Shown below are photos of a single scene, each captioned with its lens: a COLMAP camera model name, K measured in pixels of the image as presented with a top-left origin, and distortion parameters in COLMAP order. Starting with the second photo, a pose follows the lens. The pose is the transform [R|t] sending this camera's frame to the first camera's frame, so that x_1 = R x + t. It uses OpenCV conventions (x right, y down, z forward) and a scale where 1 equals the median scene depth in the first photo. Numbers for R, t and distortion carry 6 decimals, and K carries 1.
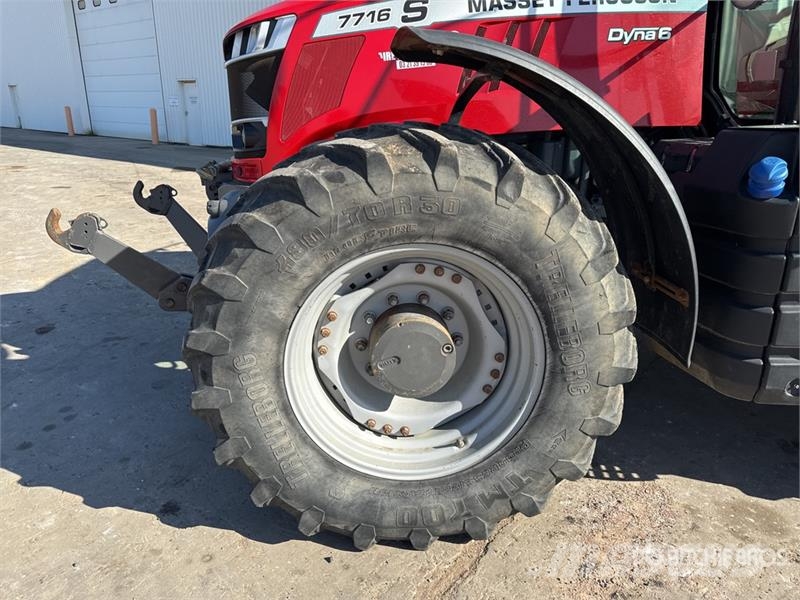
lens RADIAL K [[567.4, 0, 400.0], [0, 567.4, 300.0], [0, 0, 1]] dist [0.036801, -0.049677]
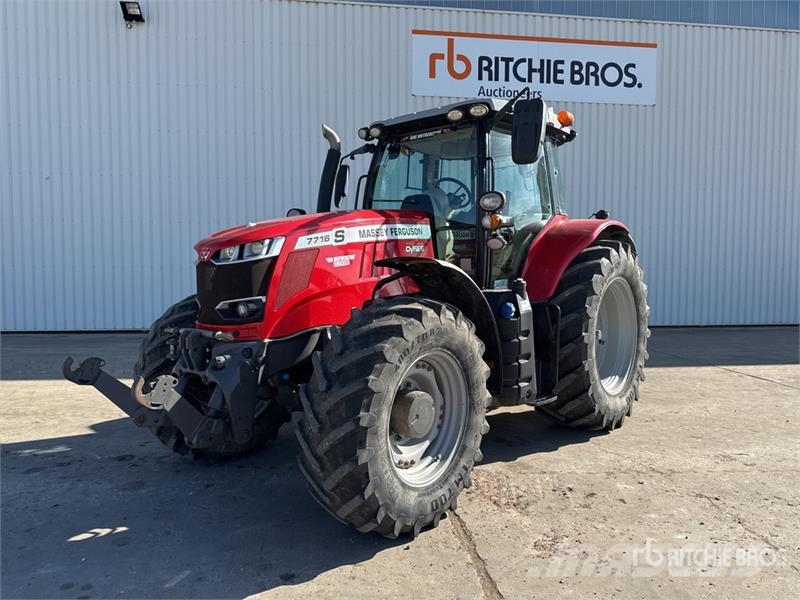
lens RADIAL K [[545.8, 0, 400.0], [0, 545.8, 300.0], [0, 0, 1]] dist [0.003228, -0.001725]
pose [[0.685685, -0.049432, 0.726218, -1.209760], [0.242438, 0.956236, -0.163818, 0.016473], [-0.686339, 0.288390, 0.667660, -0.249549]]
